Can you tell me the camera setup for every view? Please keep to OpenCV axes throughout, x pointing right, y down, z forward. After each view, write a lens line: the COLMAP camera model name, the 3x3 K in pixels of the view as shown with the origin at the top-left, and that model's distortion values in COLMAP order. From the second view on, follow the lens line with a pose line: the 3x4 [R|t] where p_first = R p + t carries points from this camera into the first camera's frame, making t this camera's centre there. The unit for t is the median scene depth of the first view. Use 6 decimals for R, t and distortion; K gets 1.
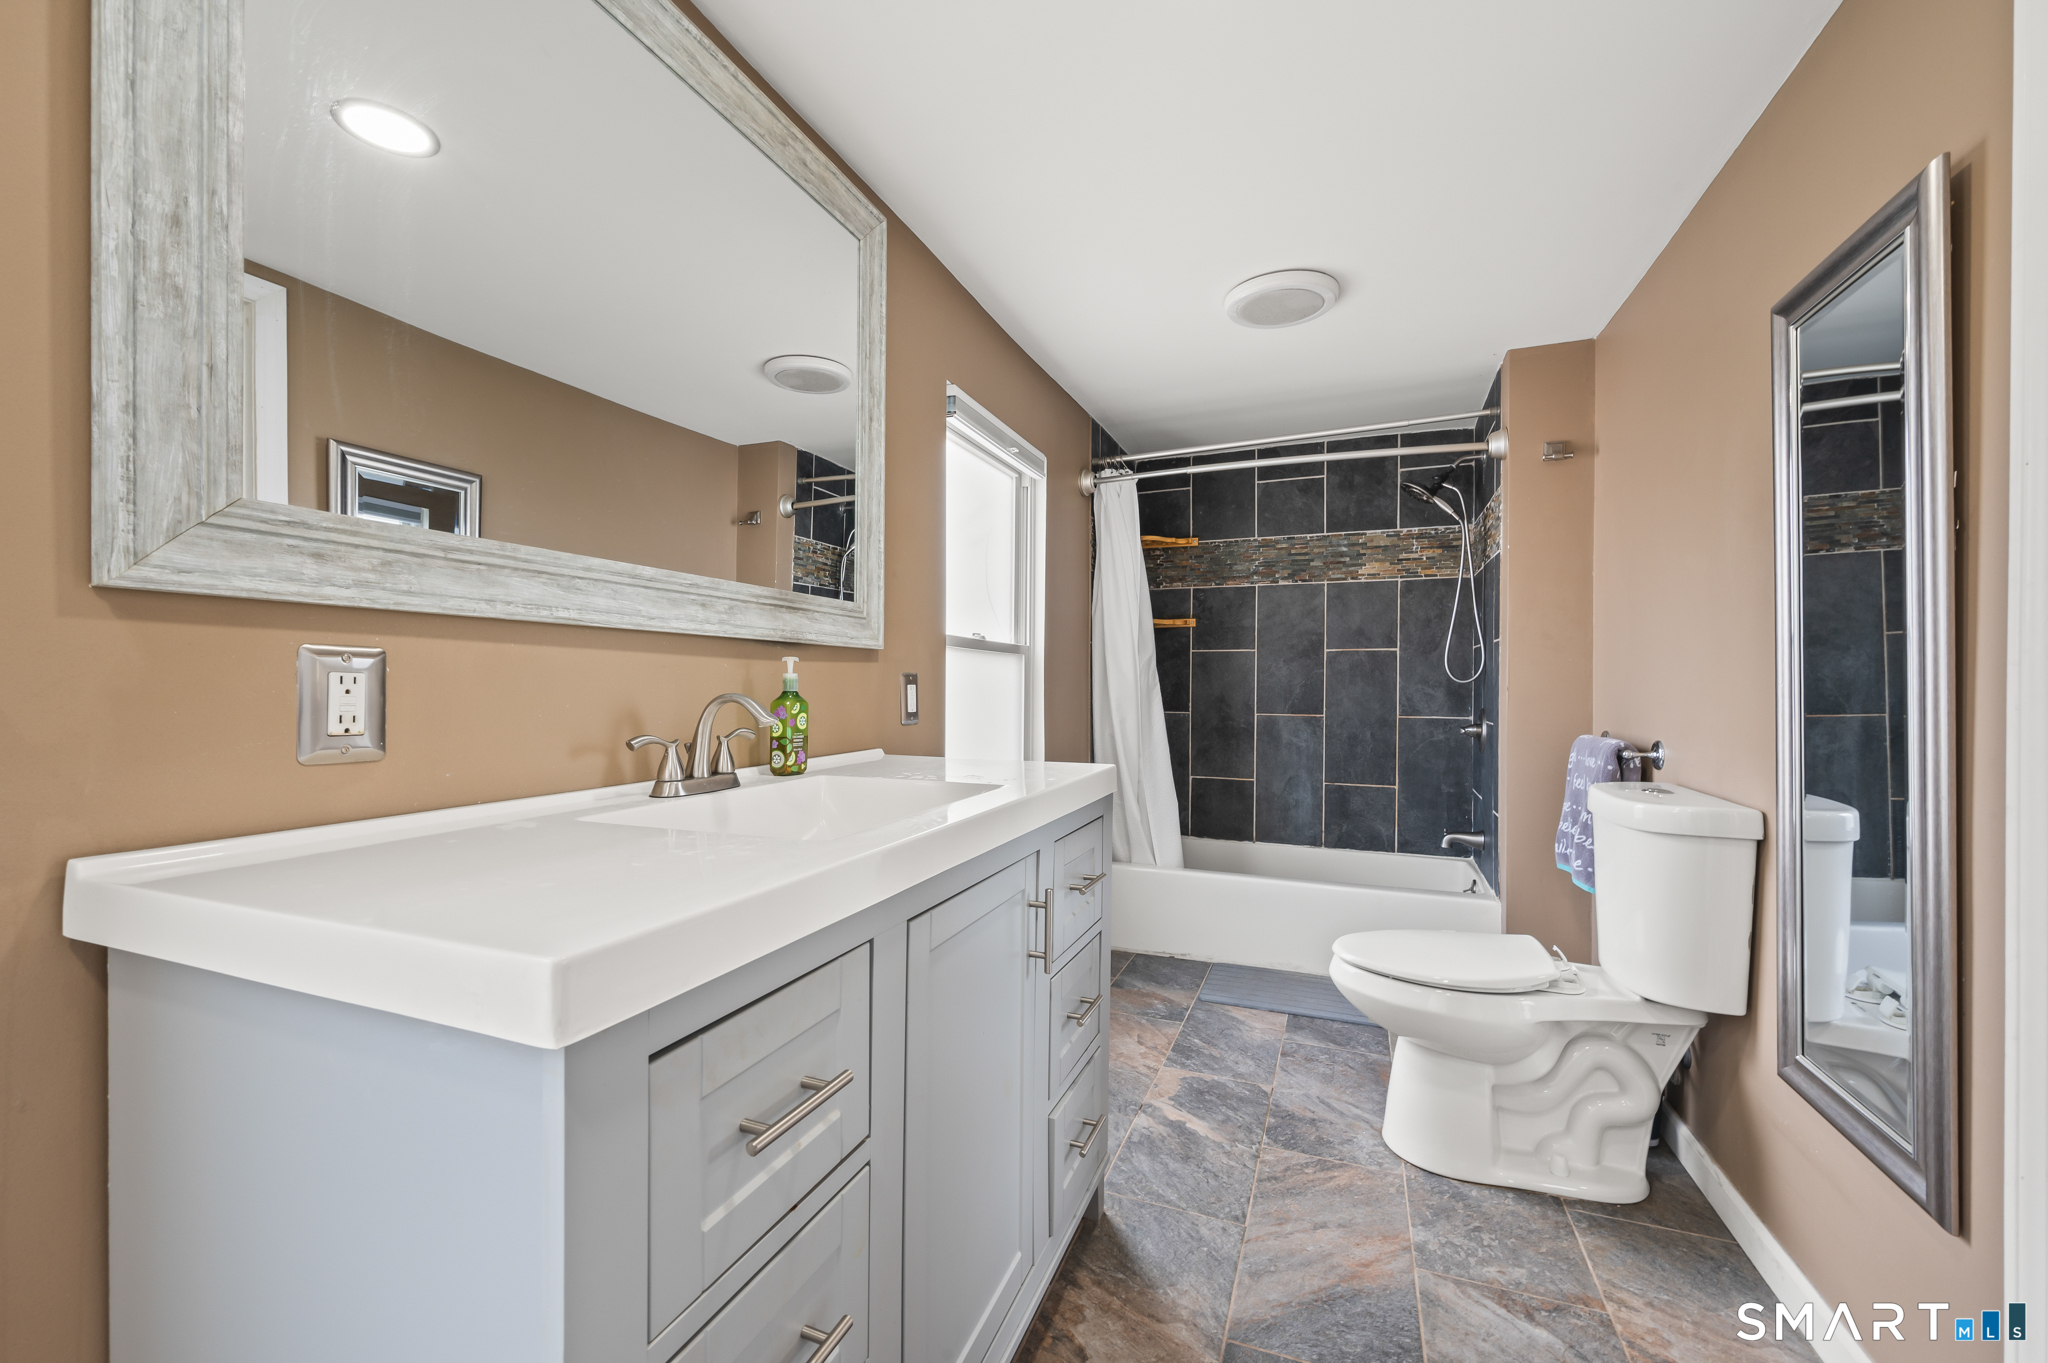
lens RADIAL K [[824.4, 0, 1017.5], [0, 824.4, 685.7], [0, 0, 1]] dist [-0.000406, 0.000391]
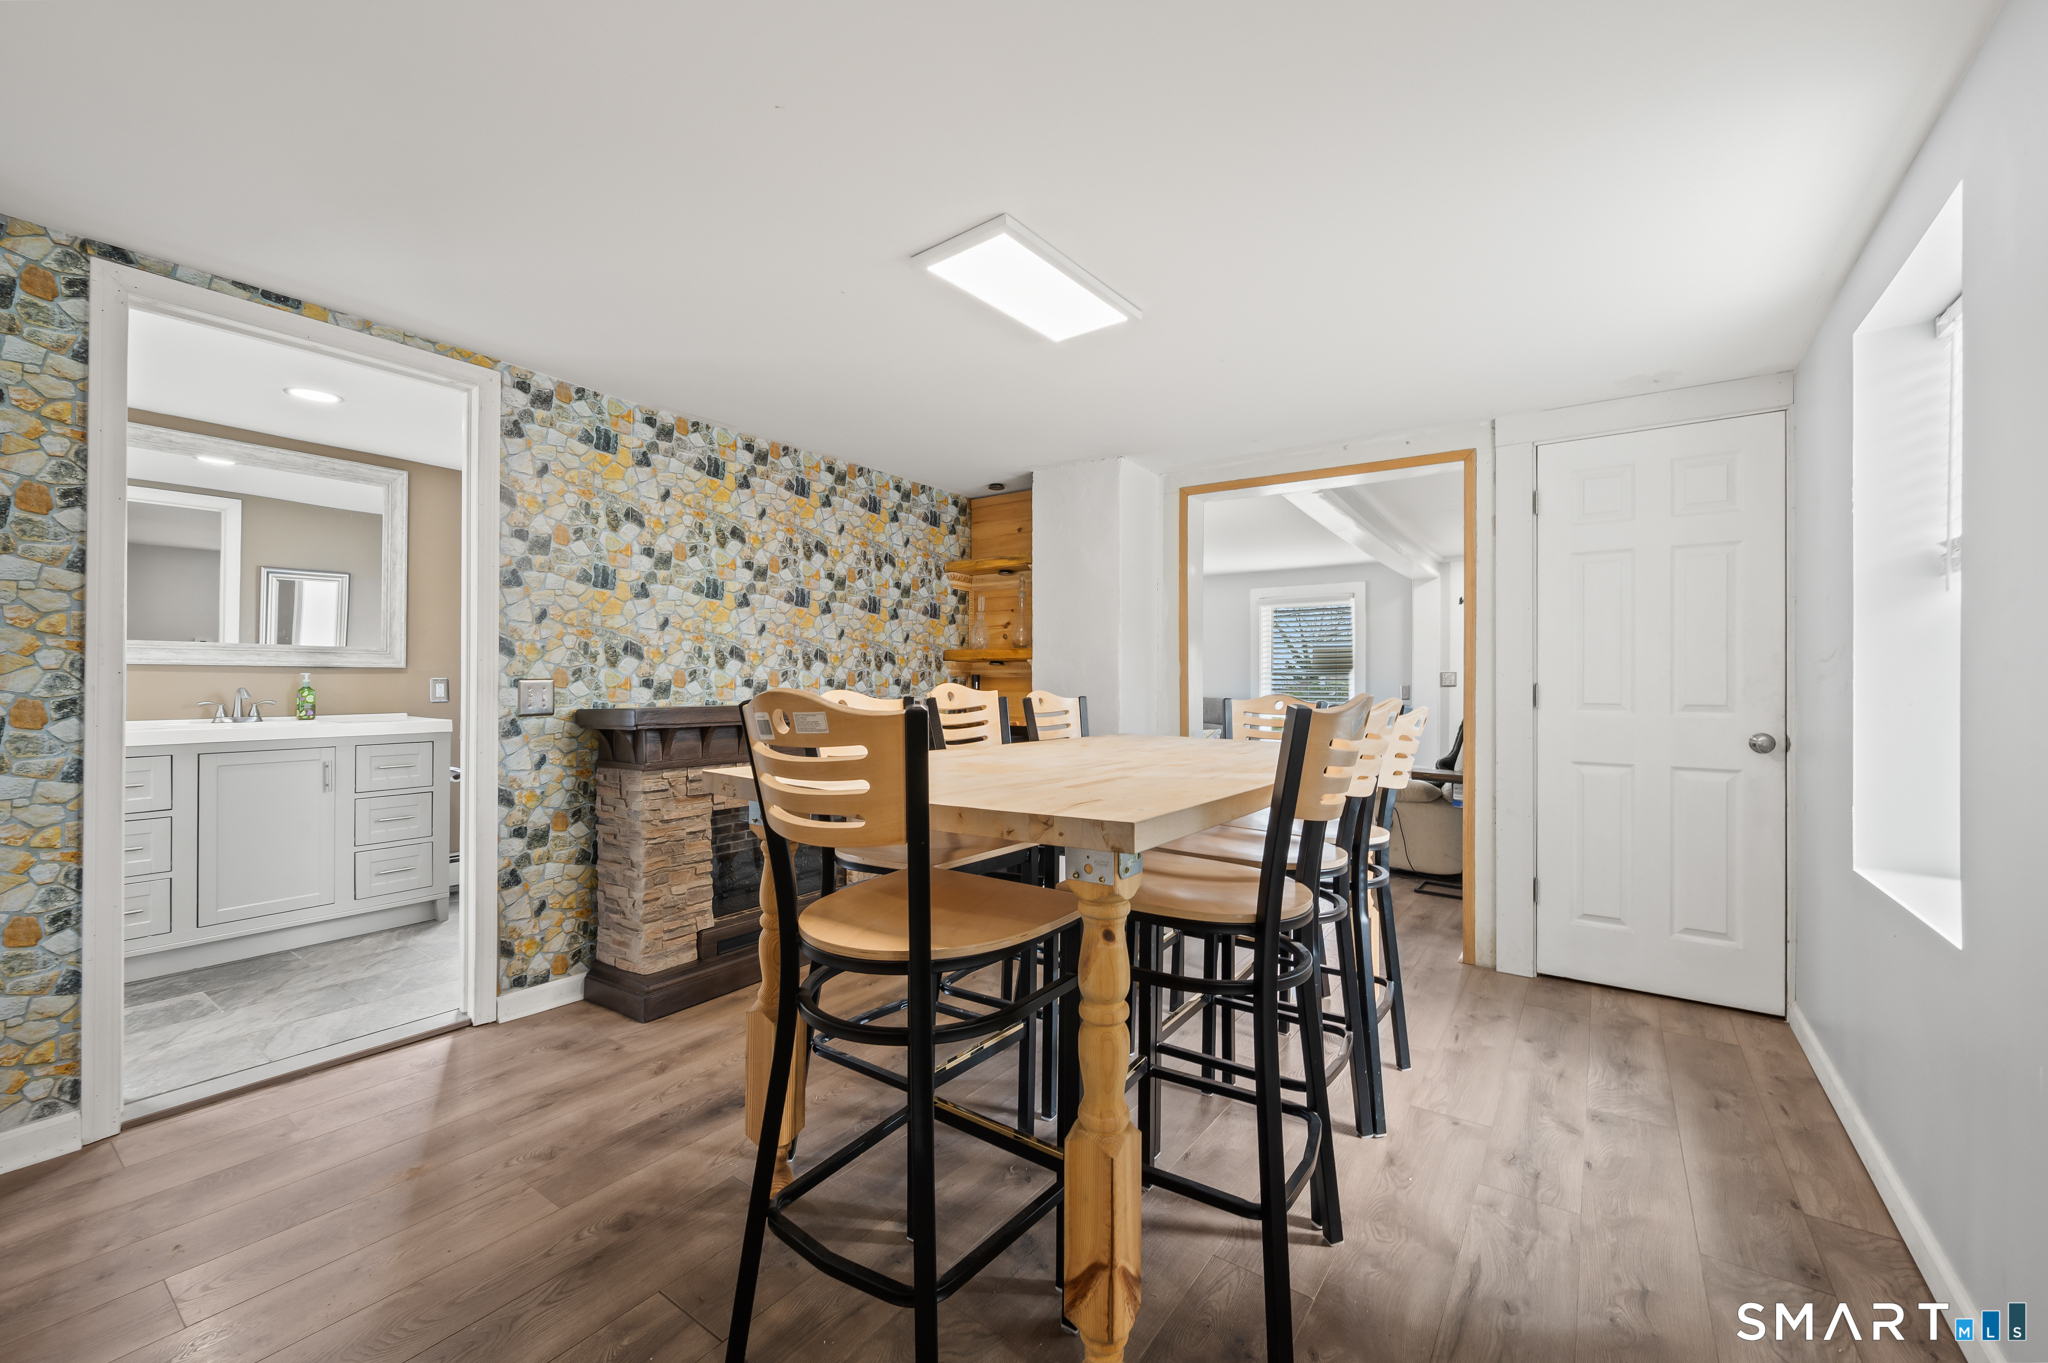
lens RADIAL K [[824.4, 0, 1005.2], [0, 824.4, 678.4], [0, 0, 1]] dist [-0.000406, 0.000391]
pose [[0.966924, 0.006342, -0.254987, 2.443657], [-0.006665, 0.999978, -0.000401, -0.032091], [0.254979, 0.002087, 0.966944, -0.894269]]
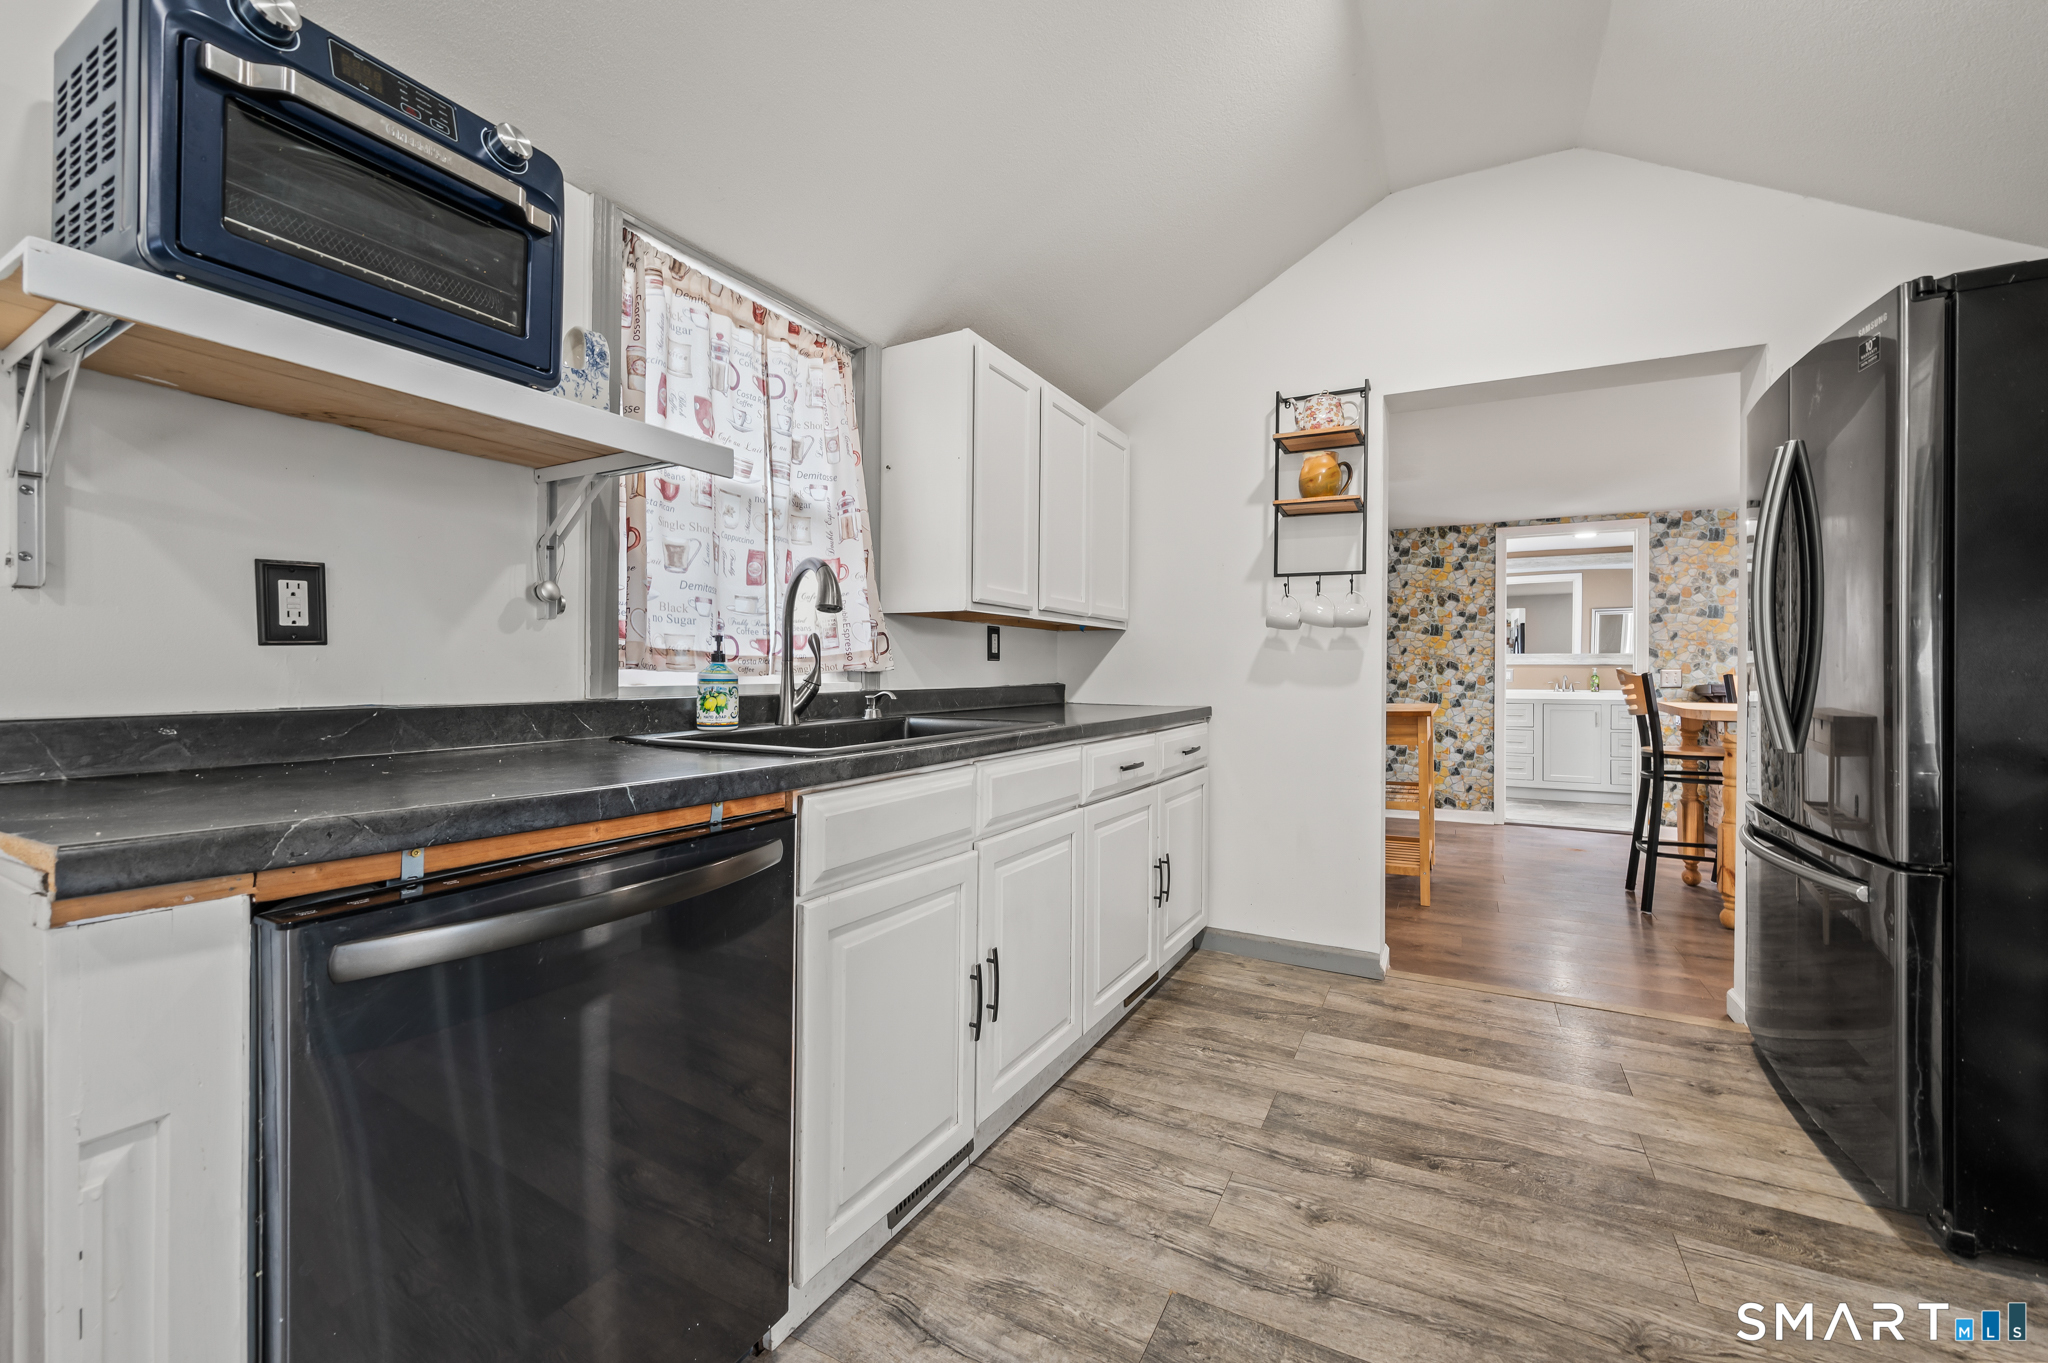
lens RADIAL K [[824.4, 0, 1068.1], [0, 824.4, 674.8], [0, 0, 1]] dist [-0.000406, 0.000391]
pose [[-0.066604, 0.003303, -0.997774, 4.863735], [-0.002291, 0.999991, 0.003463, -0.003984], [0.997777, 0.002517, -0.066596, -1.810669]]
